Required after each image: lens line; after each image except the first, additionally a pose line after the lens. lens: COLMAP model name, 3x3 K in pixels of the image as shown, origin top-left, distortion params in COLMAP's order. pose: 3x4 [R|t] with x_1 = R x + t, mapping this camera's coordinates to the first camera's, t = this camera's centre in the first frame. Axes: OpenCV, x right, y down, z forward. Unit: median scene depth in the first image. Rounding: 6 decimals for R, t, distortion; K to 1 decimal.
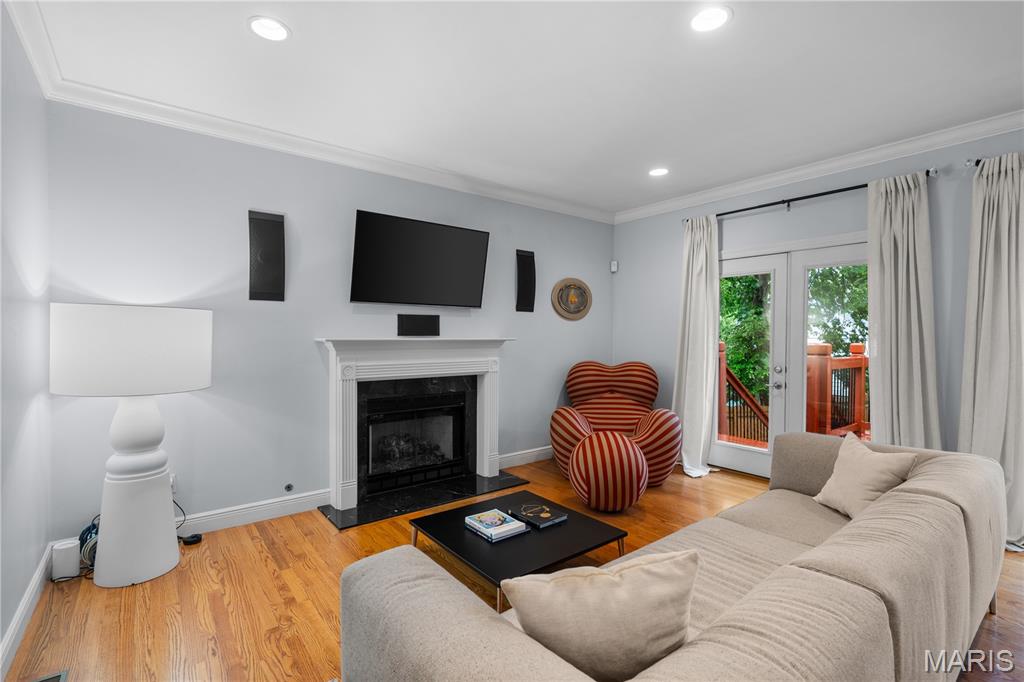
lens RADIAL K [[464.4, 0, 519.8], [0, 464.4, 346.2], [0, 0, 1]] dist [0.007082, -0.000875]
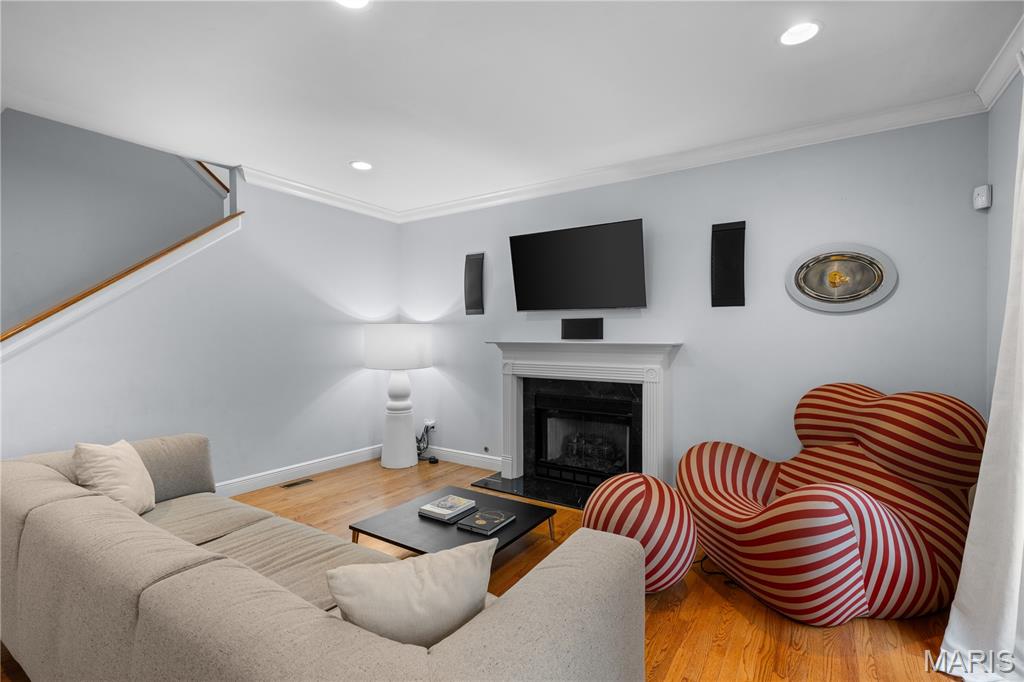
lens RADIAL K [[464.4, 0, 503.7], [0, 464.4, 342.5], [0, 0, 1]] dist [0.007082, -0.000875]
pose [[0.316679, 0.004934, -0.948520, 0.707186], [-0.027655, 0.999609, -0.004034, -0.005882], [0.948130, 0.027509, 0.316692, 0.521922]]
